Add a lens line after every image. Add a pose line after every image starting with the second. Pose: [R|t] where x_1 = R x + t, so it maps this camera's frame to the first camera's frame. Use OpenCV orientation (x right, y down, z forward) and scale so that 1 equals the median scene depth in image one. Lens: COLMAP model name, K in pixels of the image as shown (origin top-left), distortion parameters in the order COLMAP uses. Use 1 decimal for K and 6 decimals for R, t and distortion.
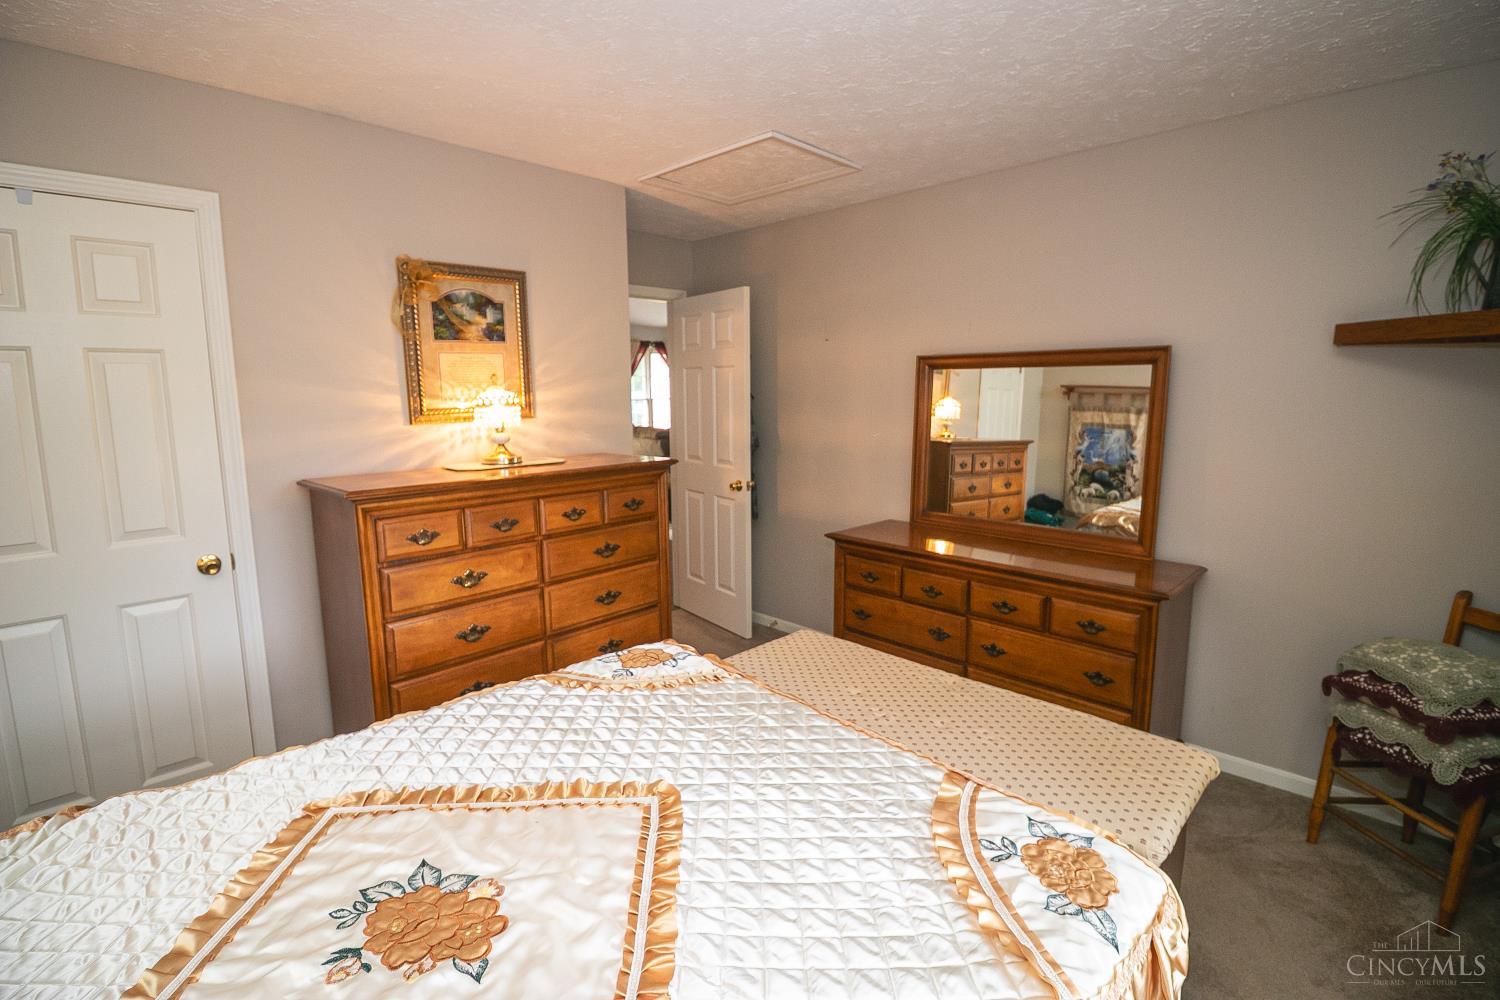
lens RADIAL K [[706.7, 0, 744.9], [0, 706.7, 485.9], [0, 0, 1]] dist [0.001335, -0.013815]
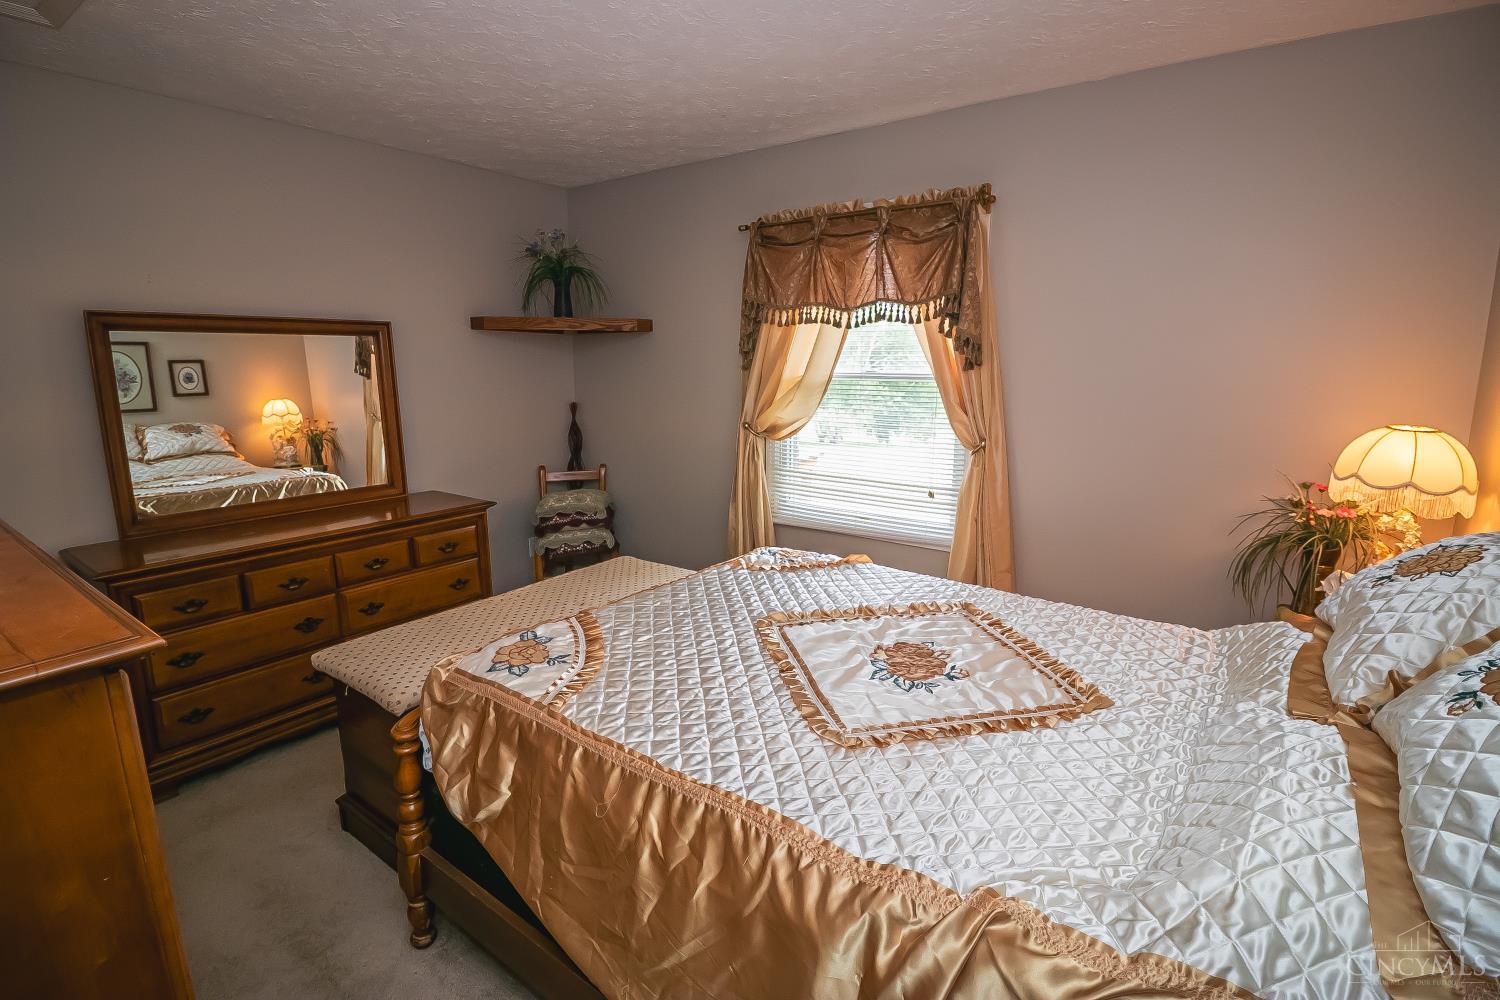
lens RADIAL K [[706.7, 0, 744.9], [0, 706.7, 485.9], [0, 0, 1]] dist [0.001335, -0.013815]
pose [[-0.158448, -0.167529, 0.973051, -0.857878], [0.138517, 0.971983, 0.189901, -0.076953], [-0.977603, 0.164874, -0.130803, 0.672494]]
